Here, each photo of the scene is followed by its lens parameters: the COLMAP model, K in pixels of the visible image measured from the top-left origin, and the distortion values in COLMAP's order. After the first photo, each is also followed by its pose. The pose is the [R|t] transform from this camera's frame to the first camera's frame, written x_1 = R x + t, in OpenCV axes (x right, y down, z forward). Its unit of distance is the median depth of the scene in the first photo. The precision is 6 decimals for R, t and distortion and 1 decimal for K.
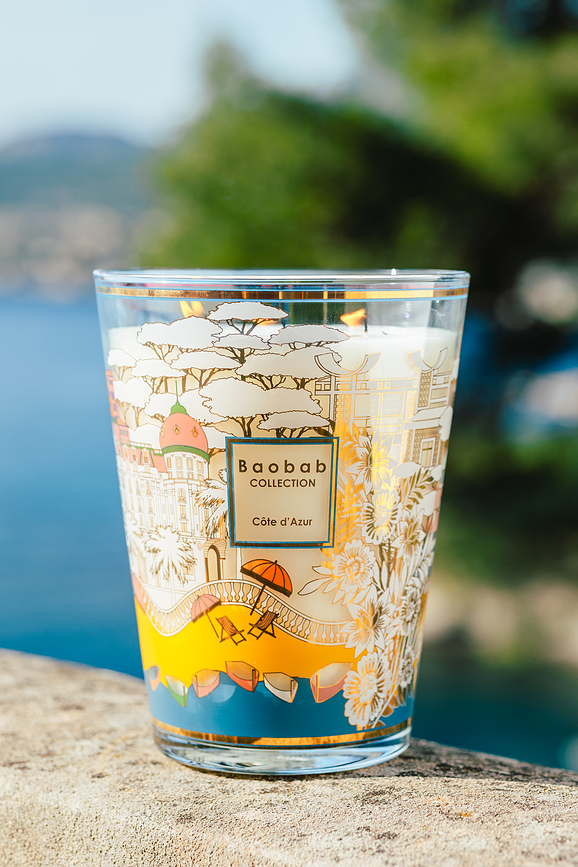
lens RADIAL K [[2394.2, 0, 285.5], [0, 2394.2, 424.7], [0, 0, 1]] dist [0.134759, 0.000000]
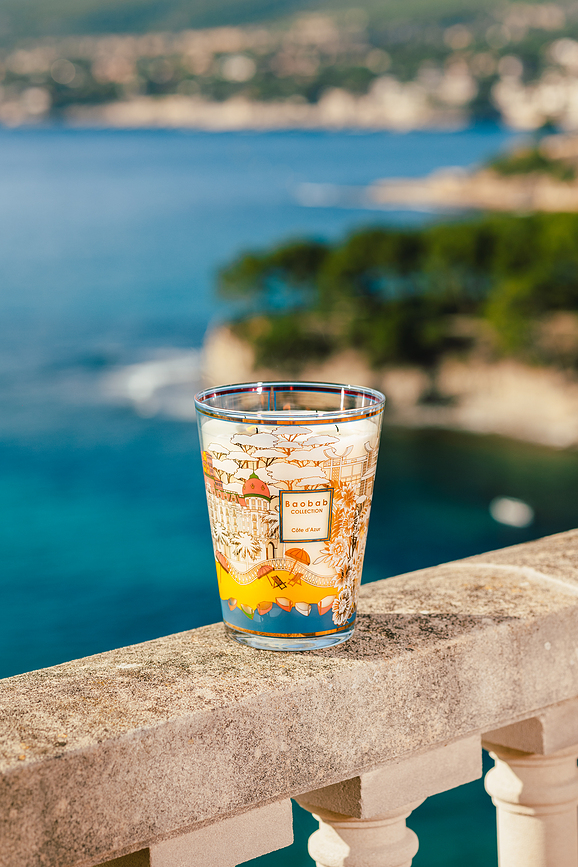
lens RADIAL K [[2394.2, 0, 288.4], [0, 2394.2, 435.1], [0, 0, 1]] dist [0.134759, 0.000000]
pose [[0.980189, -0.037428, 0.194498, -0.403046], [0.015379, 0.993401, 0.113656, -0.266942], [-0.197469, -0.108413, 0.974296, -0.954705]]
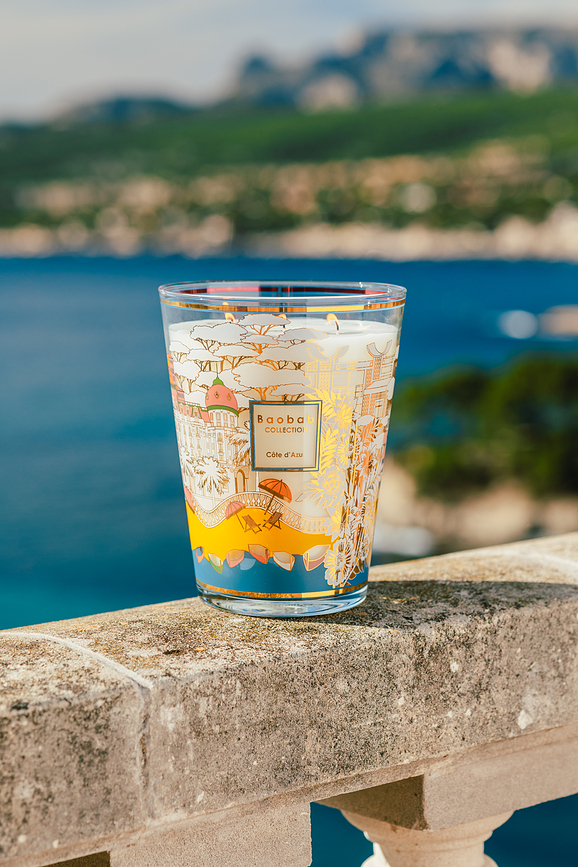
lens RADIAL K [[2394.2, 0, 291.5], [0, 2394.2, 440.6], [0, 0, 1]] dist [0.134759, 0.000000]
pose [[0.999567, -0.002121, 0.029346, -0.042430], [0.000435, 0.998355, 0.057341, -0.056751], [-0.029419, -0.057303, 0.997923, -0.539973]]
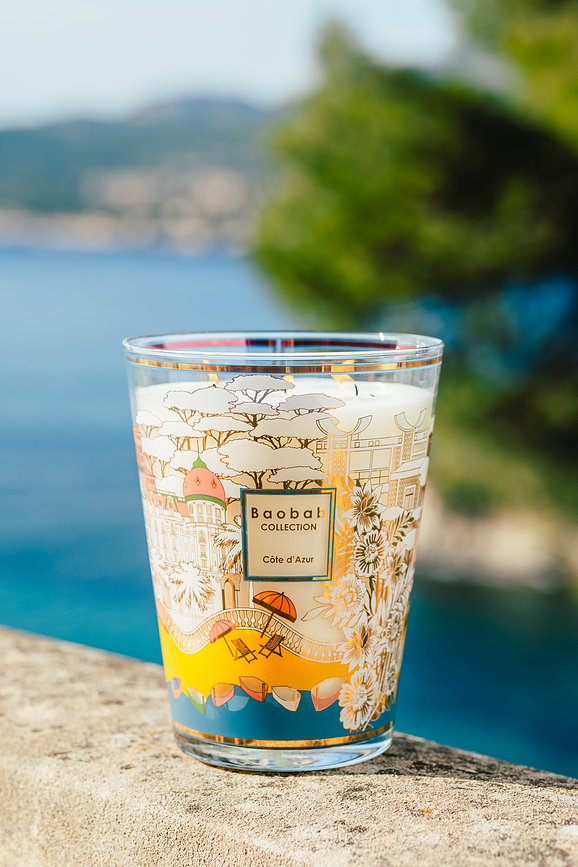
lens RADIAL K [[2394.2, 0, 287.4], [0, 2394.2, 434.1], [0, 0, 1]] dist [0.134759, 0.000000]
pose [[0.999489, -0.003536, 0.031763, -0.038548], [0.002485, 0.999450, 0.033063, -0.059553], [-0.031862, -0.032967, 0.998948, -0.175102]]
